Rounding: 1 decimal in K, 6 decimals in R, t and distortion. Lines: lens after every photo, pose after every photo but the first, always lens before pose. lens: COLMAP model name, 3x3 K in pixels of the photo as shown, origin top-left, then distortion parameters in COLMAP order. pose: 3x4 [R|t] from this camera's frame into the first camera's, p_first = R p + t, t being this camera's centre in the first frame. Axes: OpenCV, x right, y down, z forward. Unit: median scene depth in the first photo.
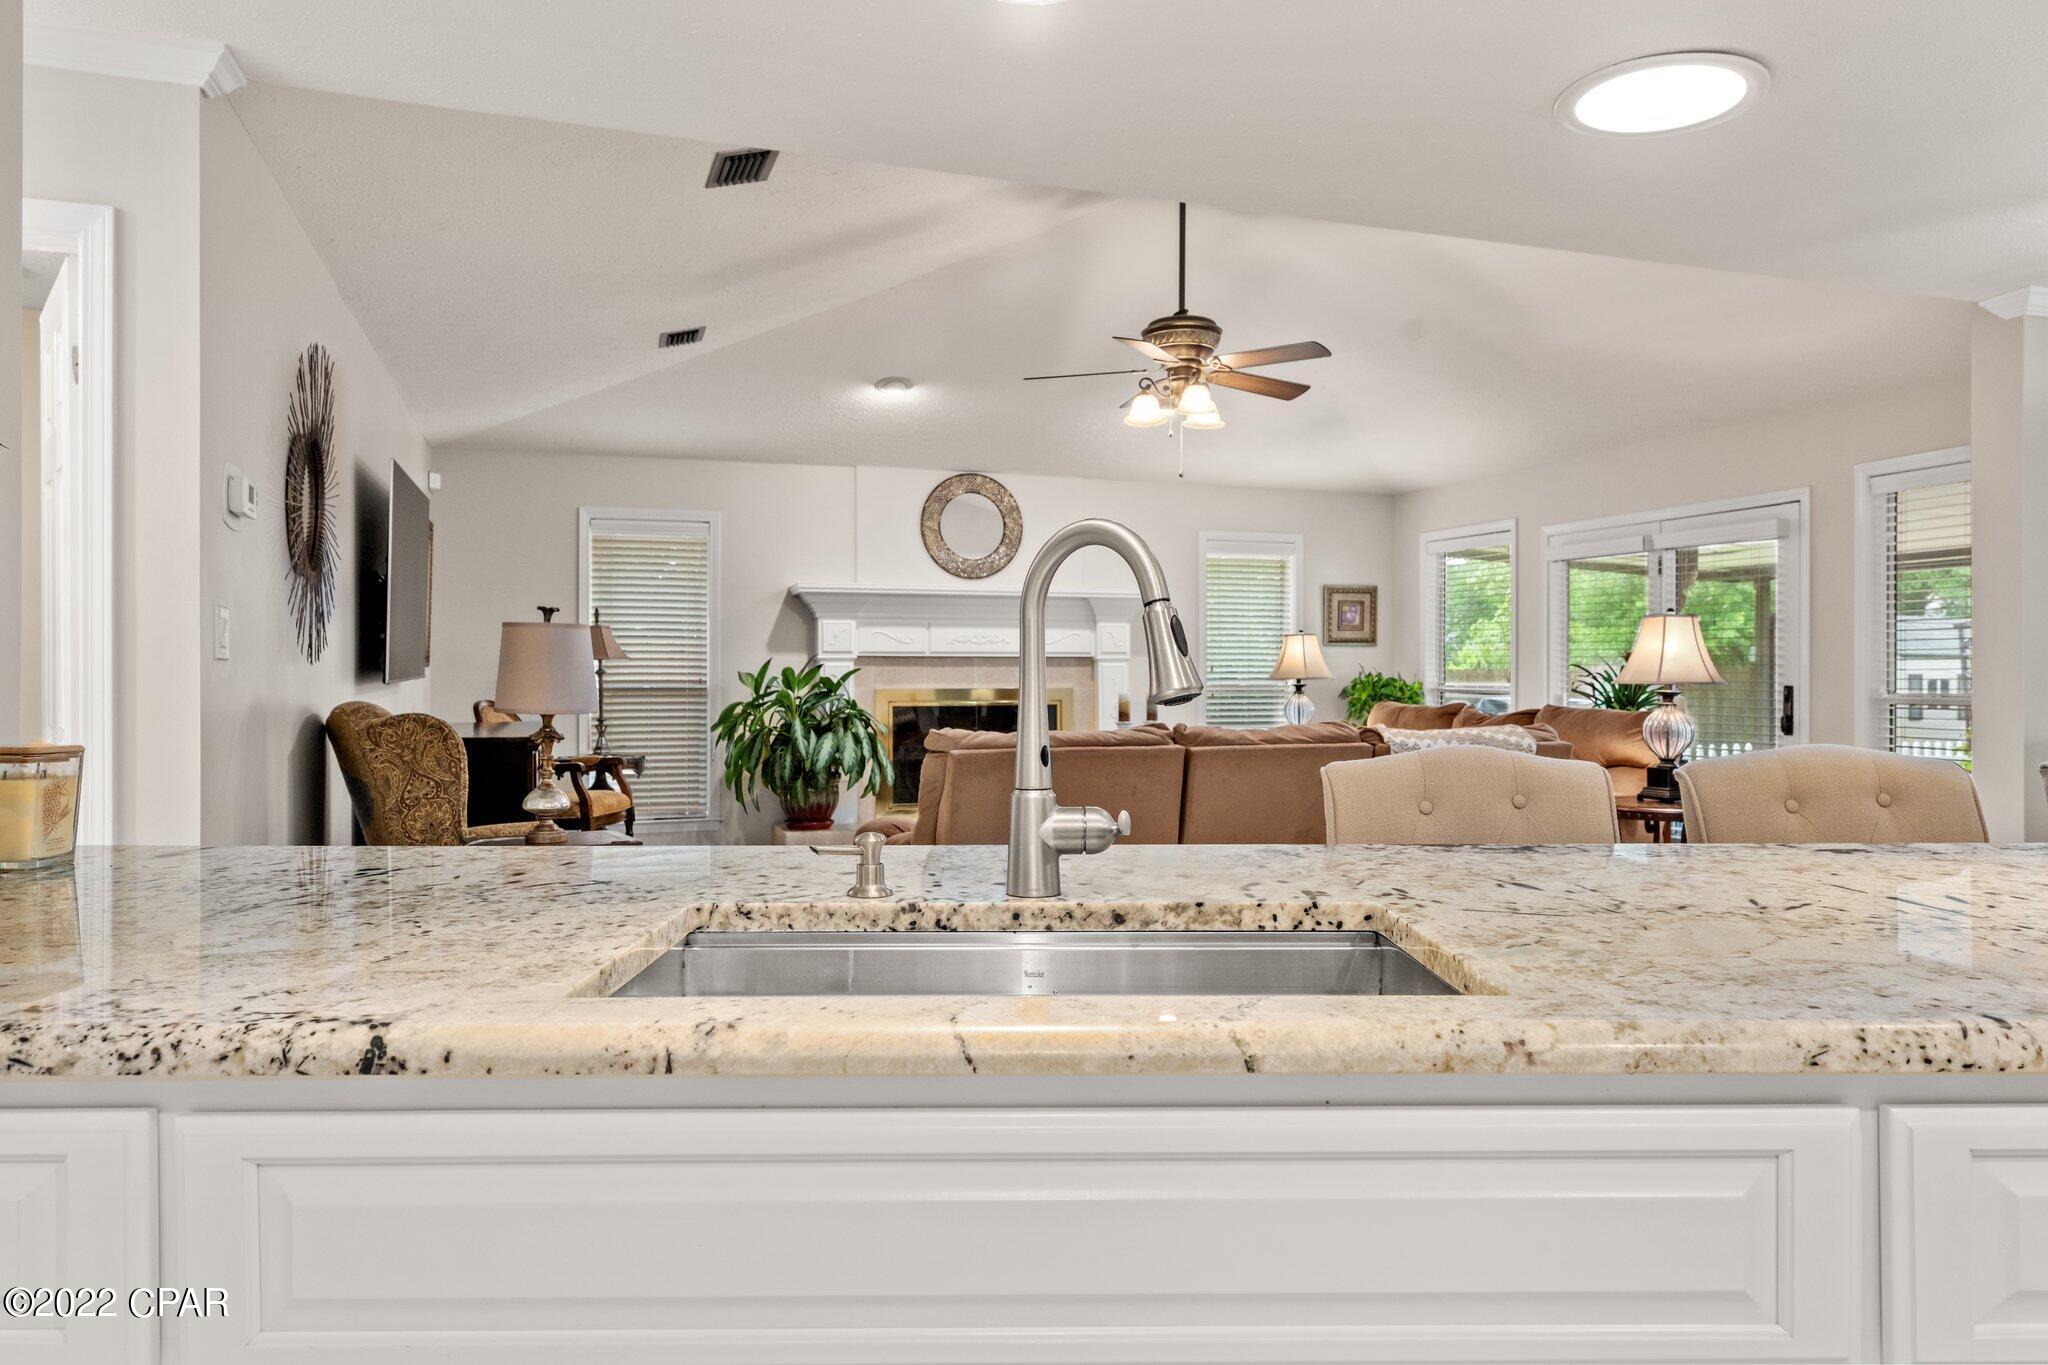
lens RADIAL K [[1348.7, 0, 1031.9], [0, 1348.7, 683.2], [0, 0, 1]] dist [0.000025, -0.004784]
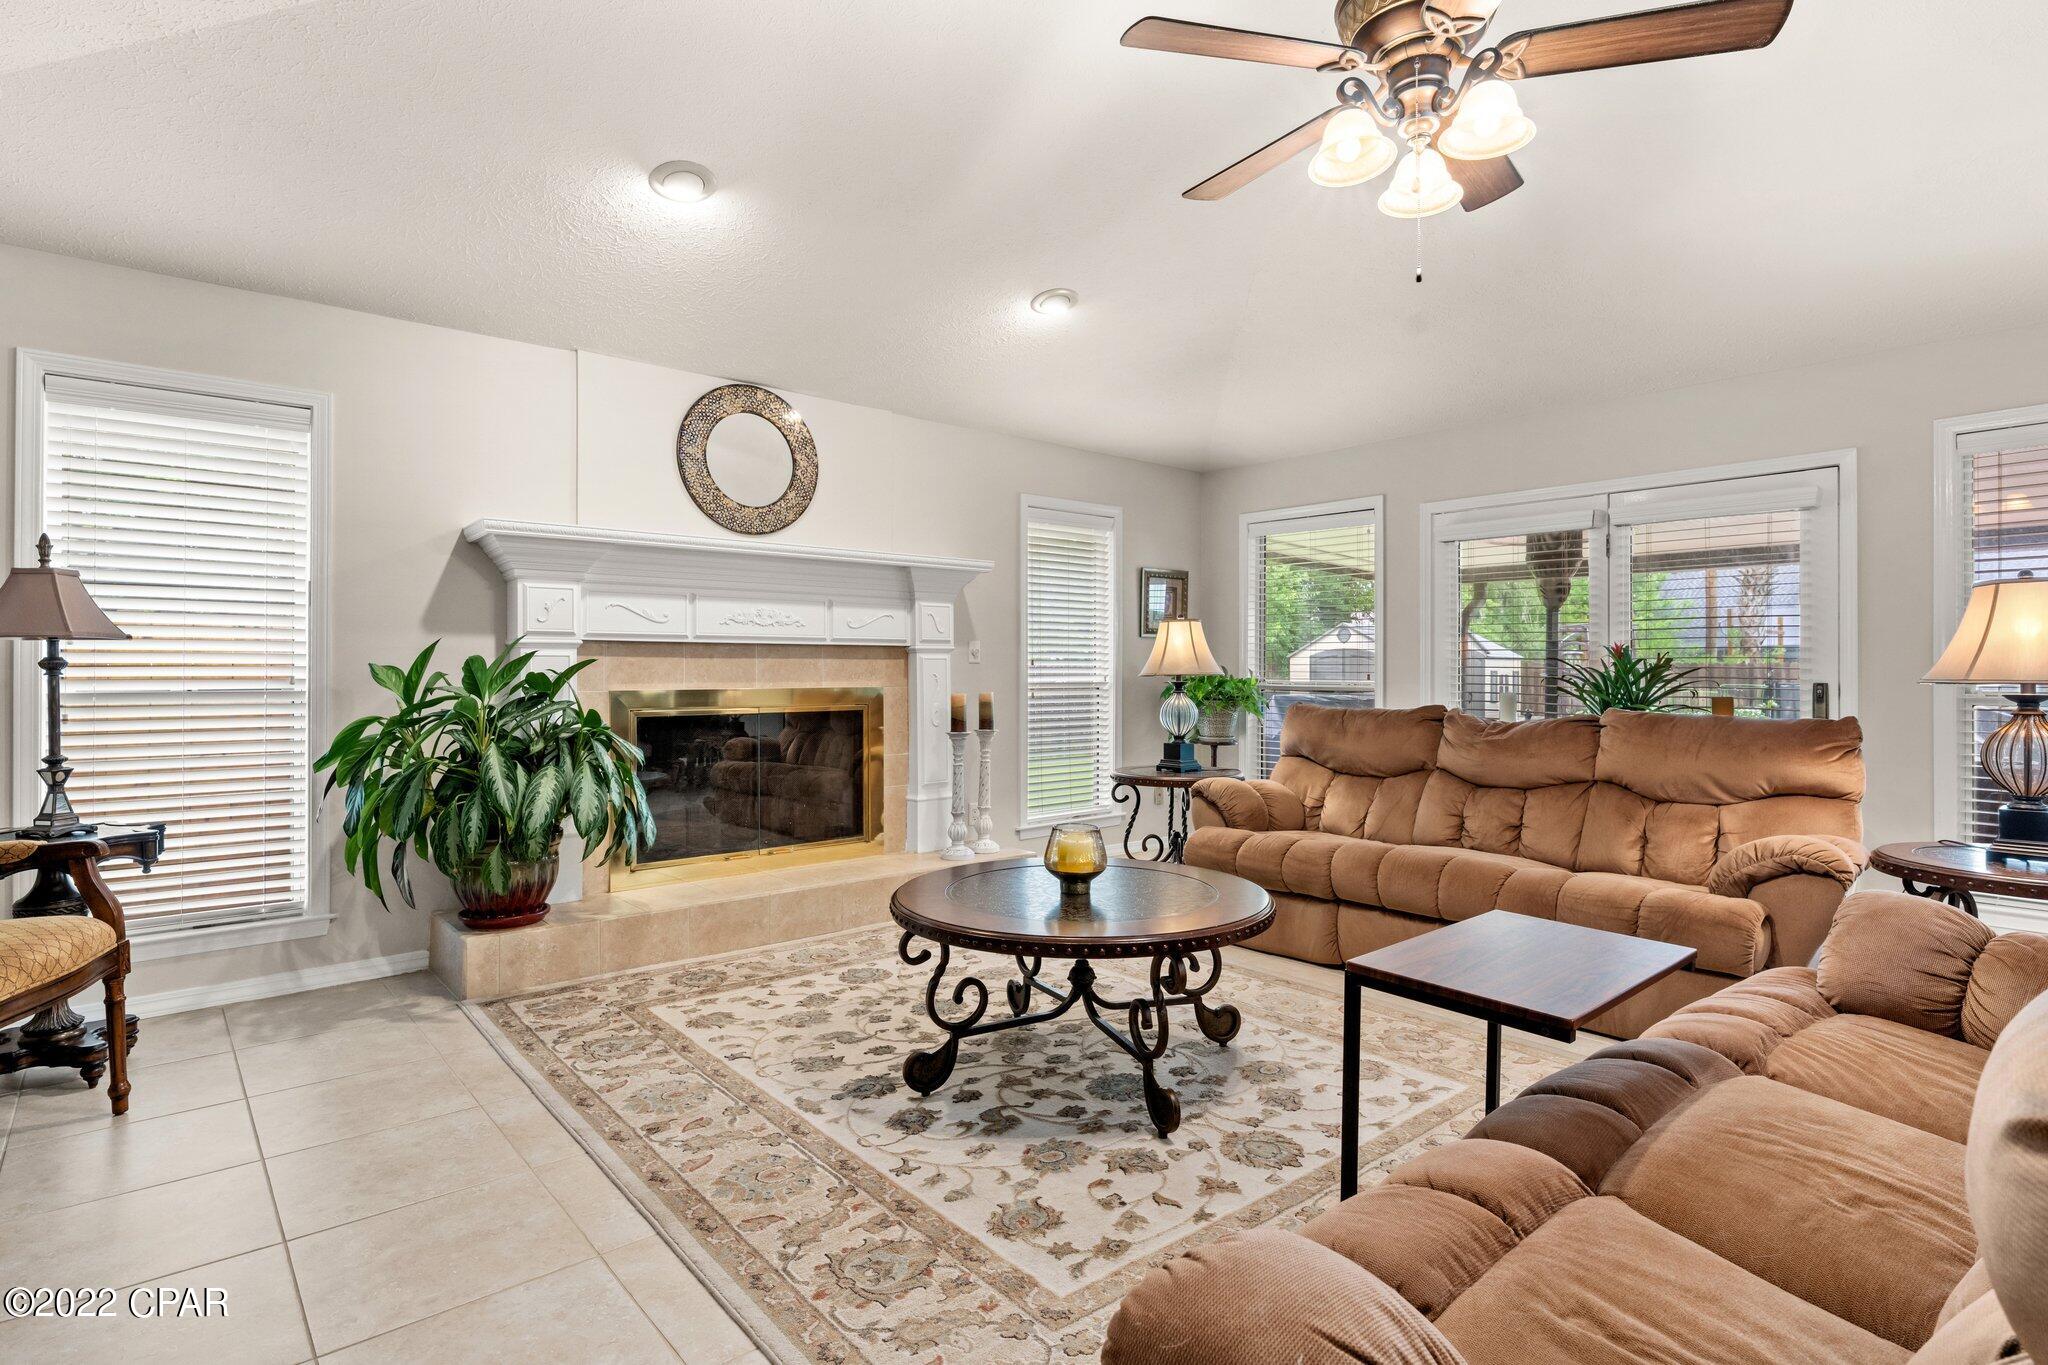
lens RADIAL K [[1030.2, 0, 1025.2], [0, 1030.2, 670.4], [0, 0, 1]] dist [0.002499, -0.001094]
pose [[0.929281, 0.000924, 0.369372, -0.122479], [0.001316, 0.999982, -0.005813, -0.002865], [-0.369370, 0.005888, 0.929264, 0.494868]]
